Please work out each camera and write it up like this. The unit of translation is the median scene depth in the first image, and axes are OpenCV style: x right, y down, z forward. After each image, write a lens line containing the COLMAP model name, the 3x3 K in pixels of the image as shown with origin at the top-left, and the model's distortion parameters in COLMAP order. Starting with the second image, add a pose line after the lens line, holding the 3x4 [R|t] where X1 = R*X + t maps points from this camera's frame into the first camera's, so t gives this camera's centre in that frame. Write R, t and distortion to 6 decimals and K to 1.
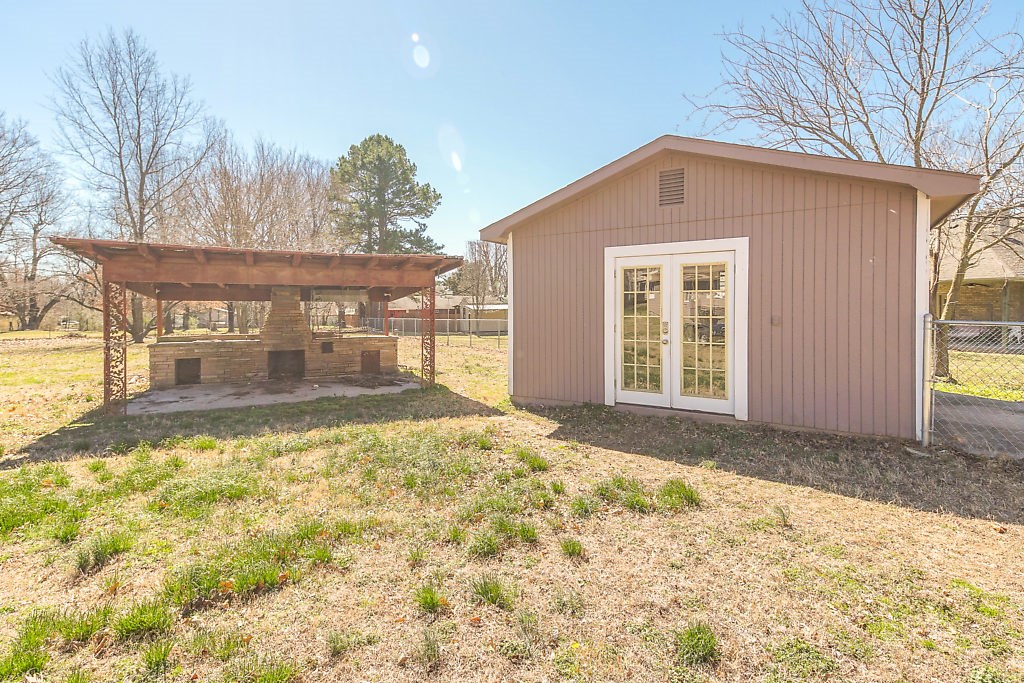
lens RADIAL K [[487.3, 0, 520.0], [0, 487.3, 324.1], [0, 0, 1]] dist [0.020833, -0.000796]
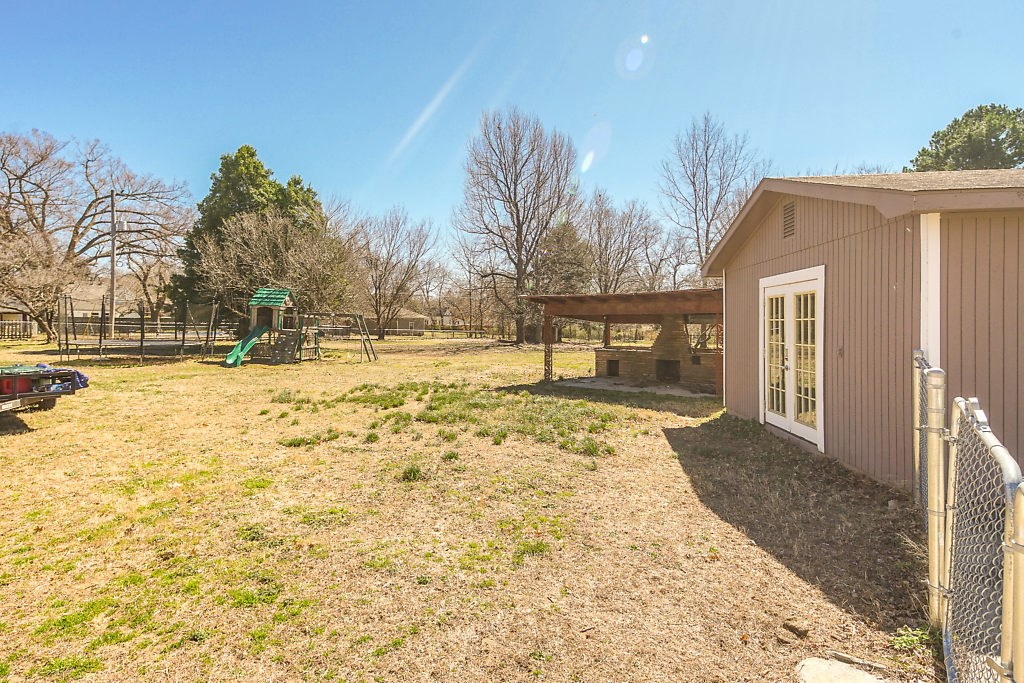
lens RADIAL K [[487.3, 0, 520.0], [0, 487.3, 324.1], [0, 0, 1]] dist [0.020833, -0.000796]
pose [[0.451771, 0.004617, -0.892122, 0.169808], [-0.037444, 0.999204, -0.013790, -0.003604], [0.891348, 0.039634, 0.451584, 0.003540]]
